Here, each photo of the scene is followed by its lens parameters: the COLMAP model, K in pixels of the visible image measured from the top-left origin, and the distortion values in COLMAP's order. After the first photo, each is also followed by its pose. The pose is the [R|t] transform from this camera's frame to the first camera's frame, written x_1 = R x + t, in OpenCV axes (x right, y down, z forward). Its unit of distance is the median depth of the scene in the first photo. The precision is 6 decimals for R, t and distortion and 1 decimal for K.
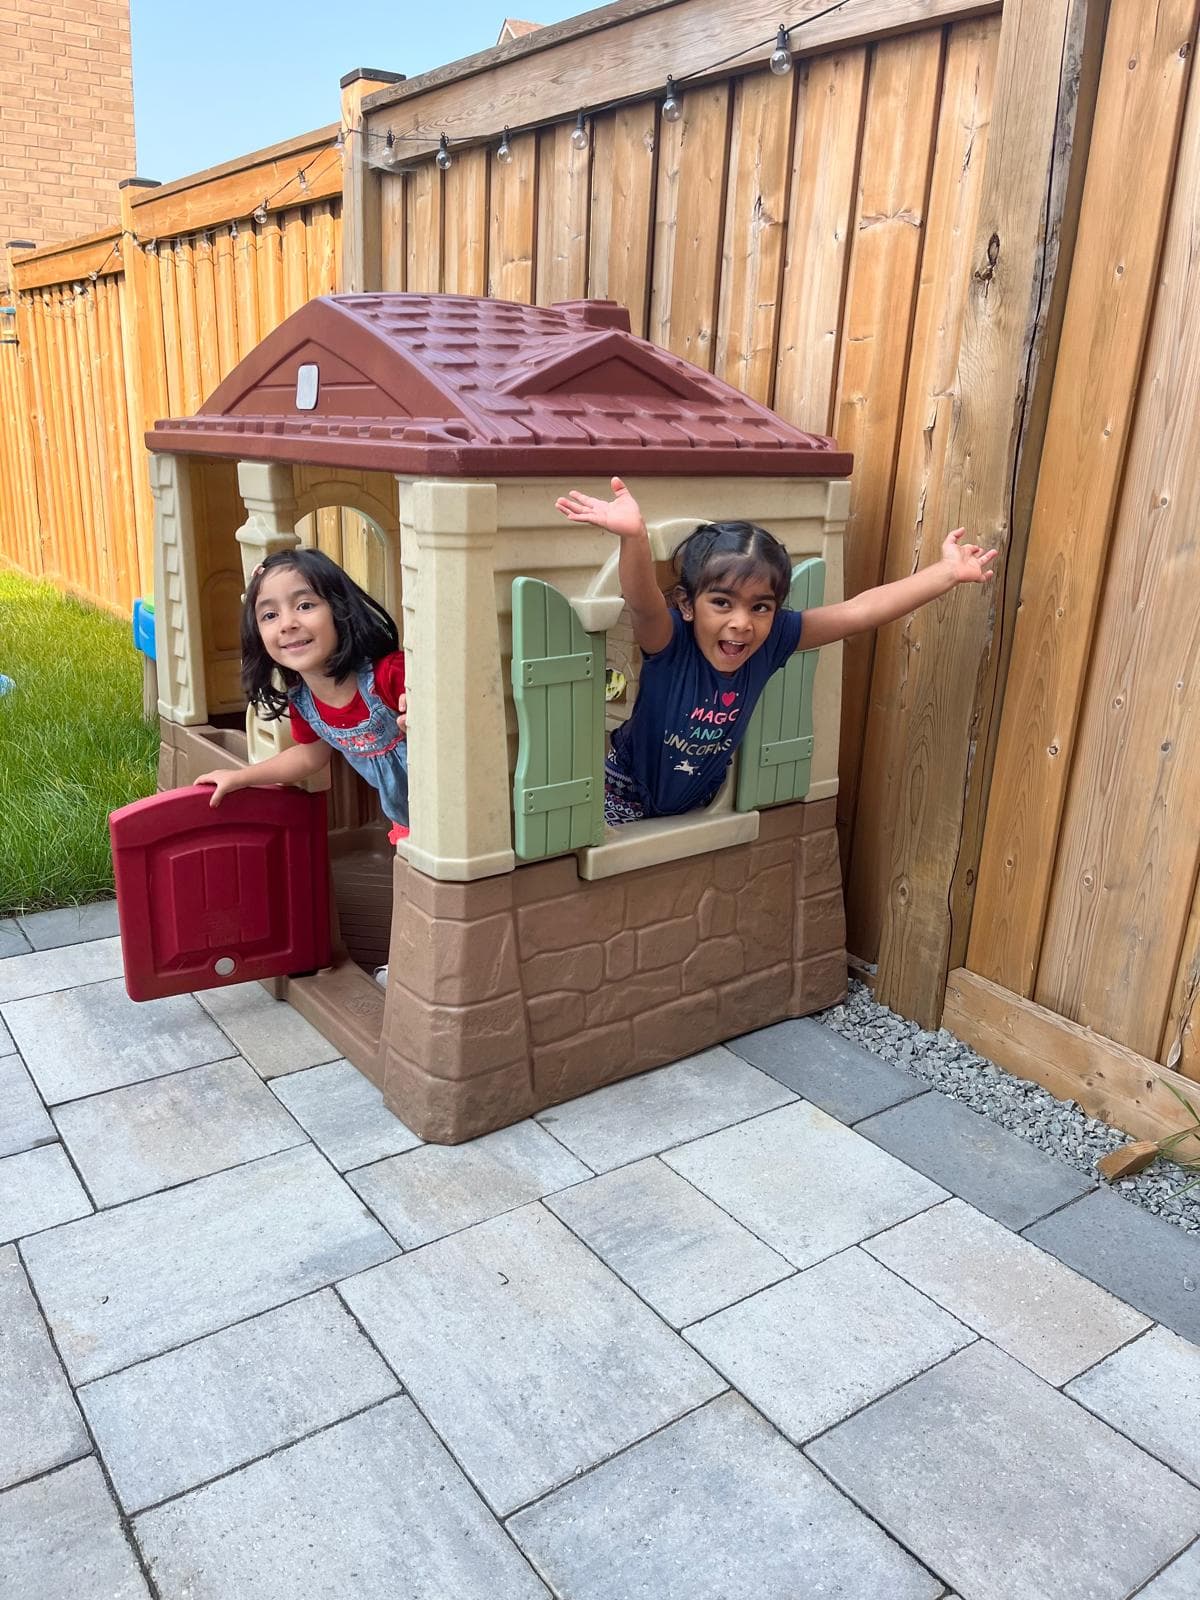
lens RADIAL K [[1217.7, 0, 600.0], [0, 1217.7, 797.7], [0, 0, 1]] dist [0.063007, -0.108346]
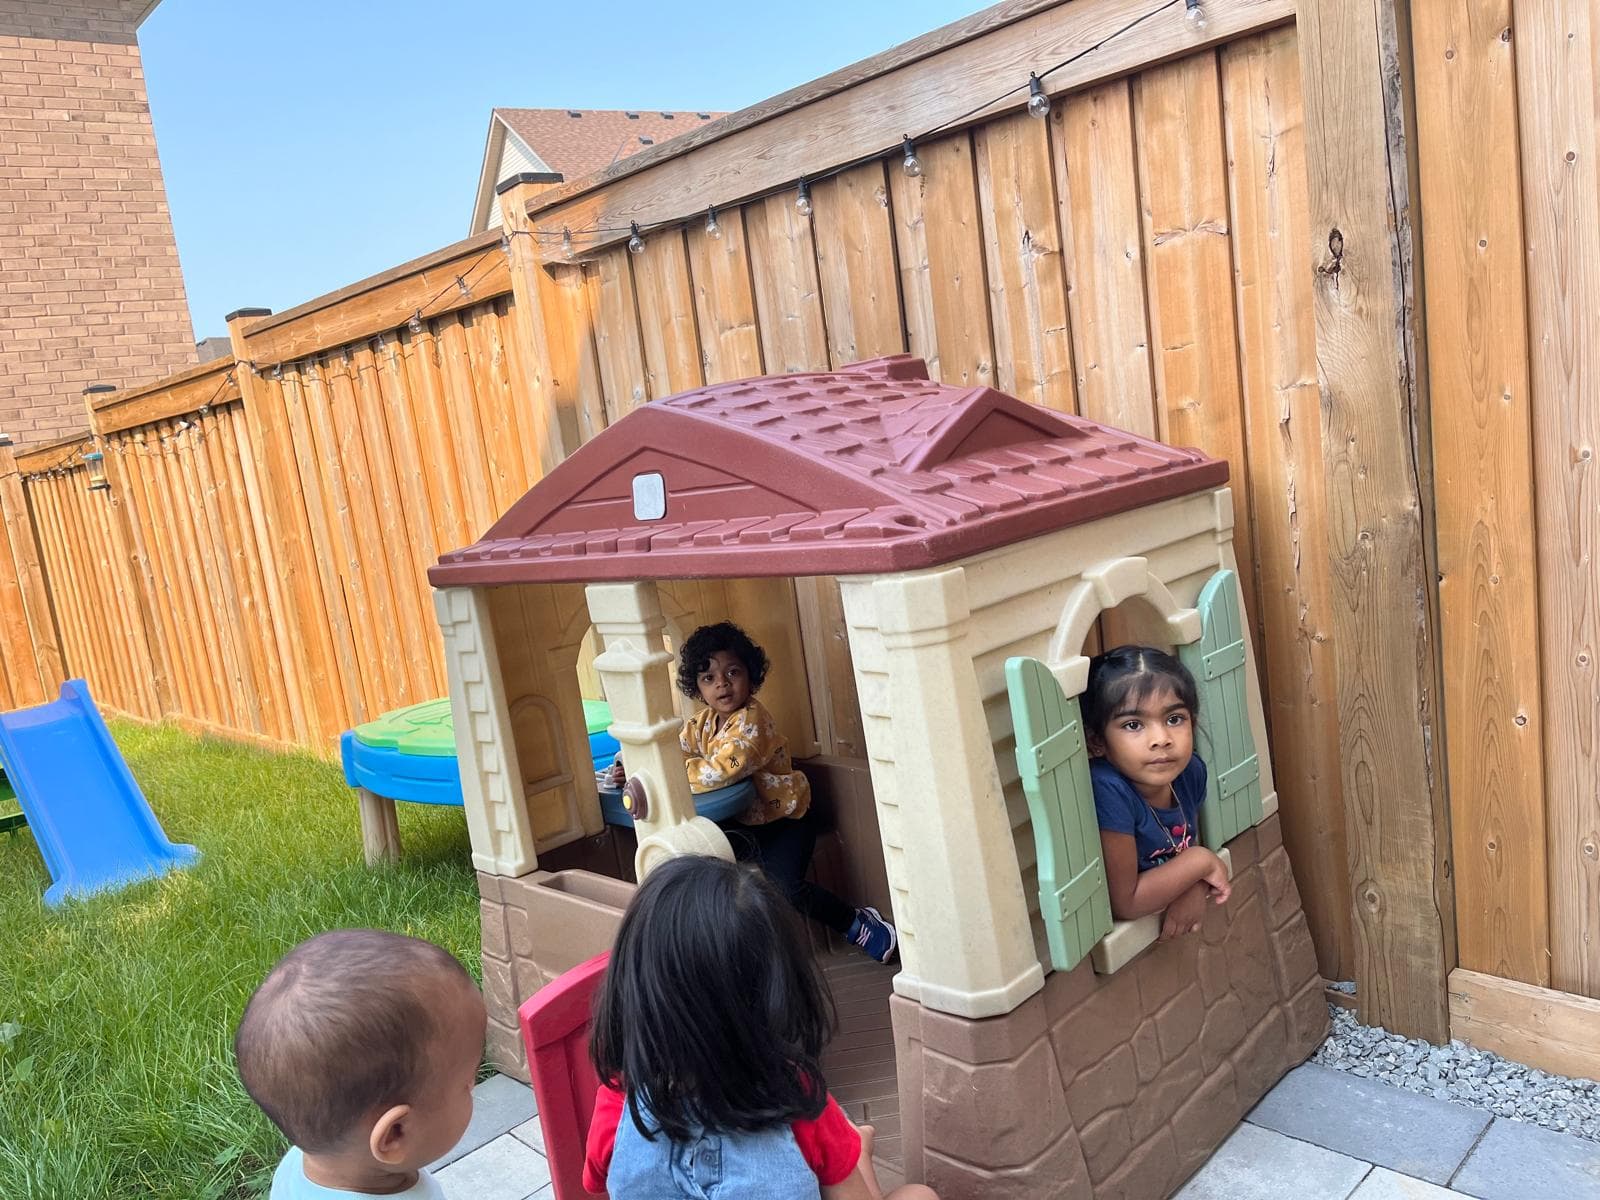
lens RADIAL K [[1217.7, 0, 802.6], [0, 1217.7, 596.4], [0, 0, 1]] dist [0.063007, -0.108346]
pose [[0.975119, -0.190252, 0.113787, -0.240436], [0.206469, 0.966303, -0.153718, -0.092498], [-0.080708, 0.173387, 0.981541, 0.090249]]
